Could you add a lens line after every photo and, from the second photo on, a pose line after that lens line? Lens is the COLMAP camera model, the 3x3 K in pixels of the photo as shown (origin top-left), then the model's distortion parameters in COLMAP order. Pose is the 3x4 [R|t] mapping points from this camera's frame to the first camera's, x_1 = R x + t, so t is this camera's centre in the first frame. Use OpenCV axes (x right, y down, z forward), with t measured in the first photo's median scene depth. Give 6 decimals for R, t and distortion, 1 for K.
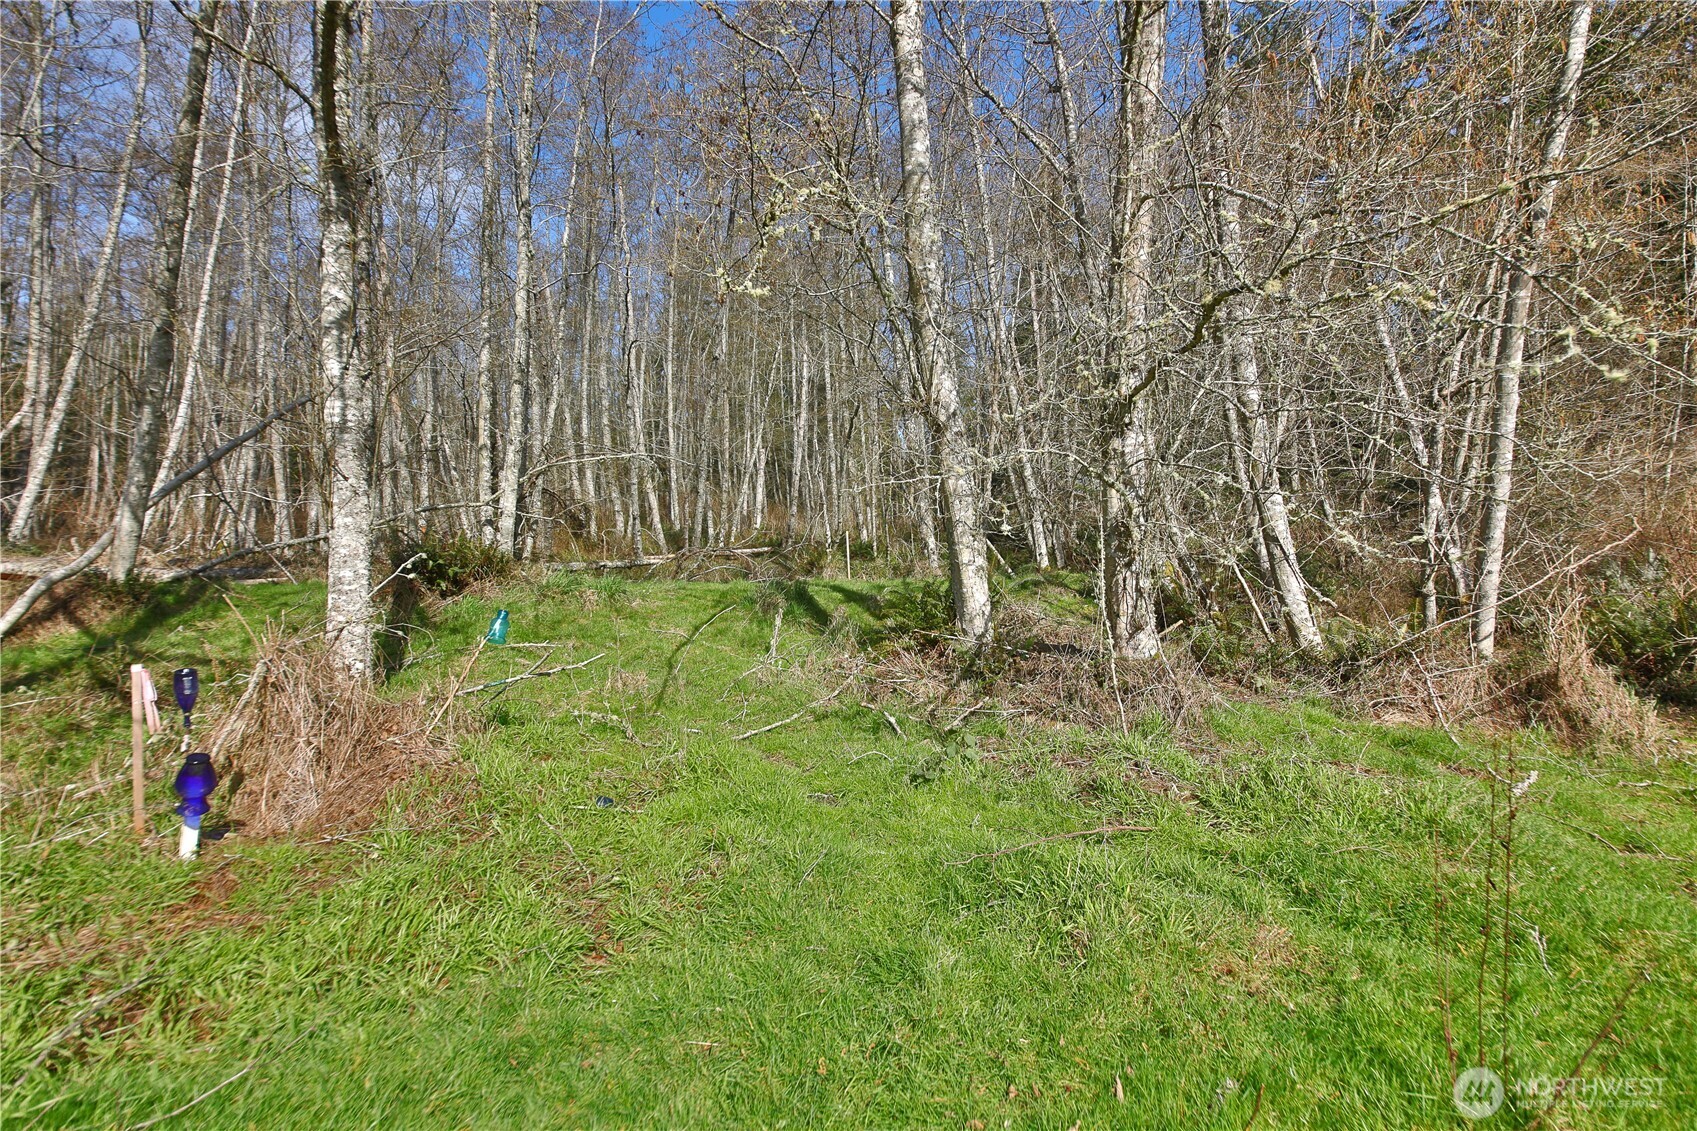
lens RADIAL K [[788.6, 0, 848.5], [0, 788.6, 565.5], [0, 0, 1]] dist [-0.011705, -0.000415]
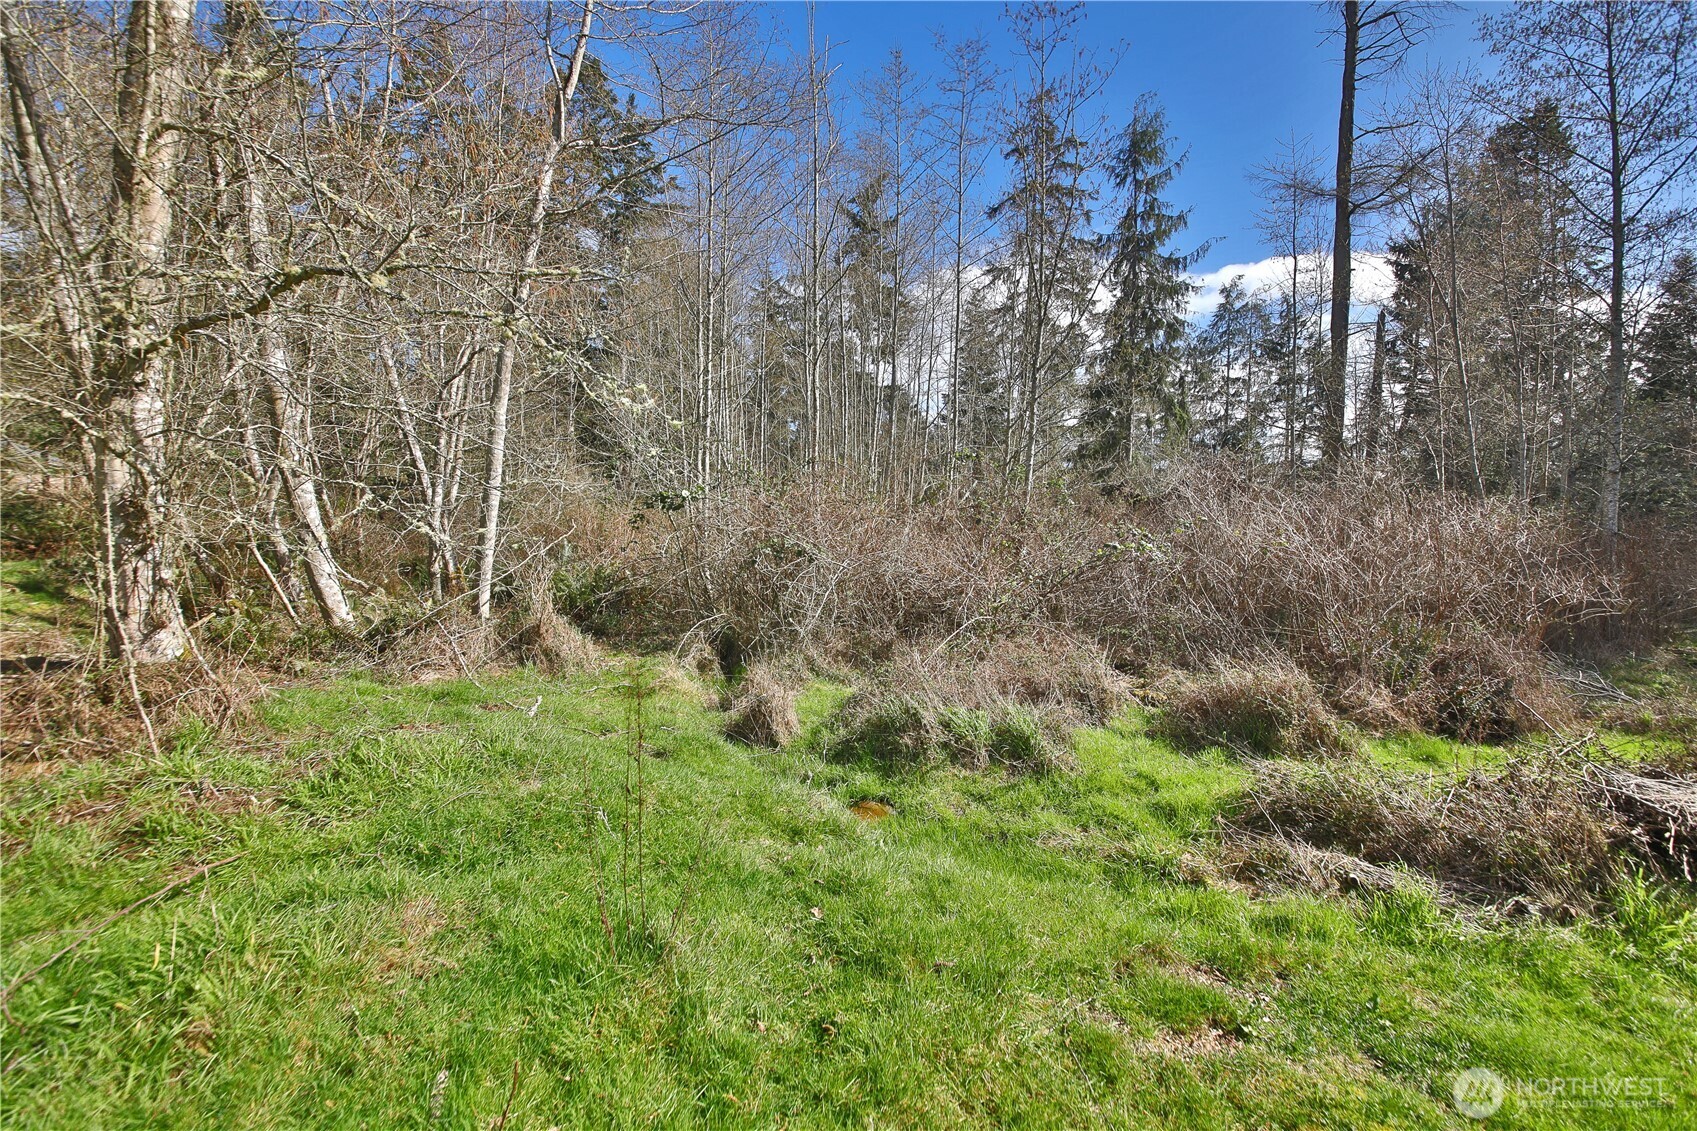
lens RADIAL K [[644.7, 0, 848.5], [0, 644.7, 565.5], [0, 0, 1]] dist [-0.001284, -0.012113]
pose [[0.341027, -0.026510, 0.939680, -0.017401], [0.003911, 0.999634, 0.026782, -0.002182], [-0.940046, -0.005458, 0.341005, 0.056640]]
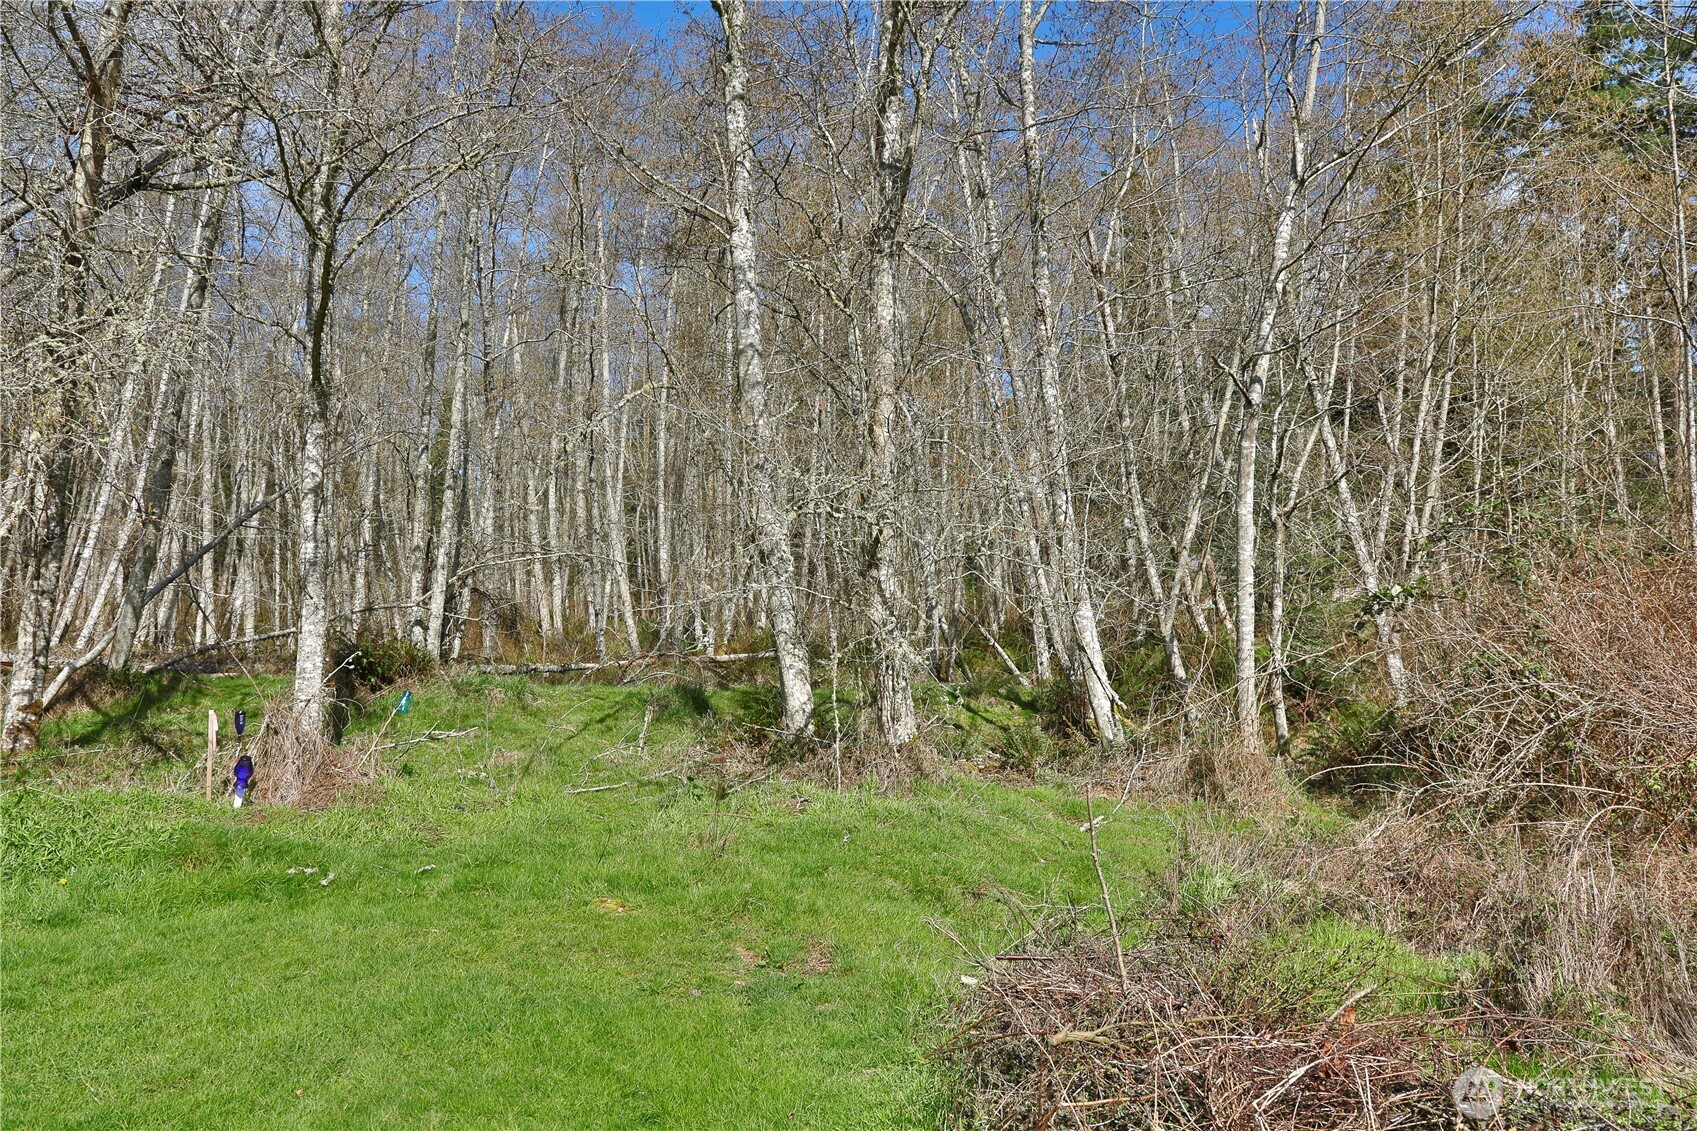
lens RADIAL K [[1161.9, 0, 848.5], [0, 1161.9, 565.5], [0, 0, 1]] dist [-0.141684, 0.093641]
pose [[0.996396, 0.004358, -0.084715, 0.394287], [-0.012636, 0.995163, -0.097418, 0.013540], [0.083881, 0.098138, 0.991631, -0.750827]]
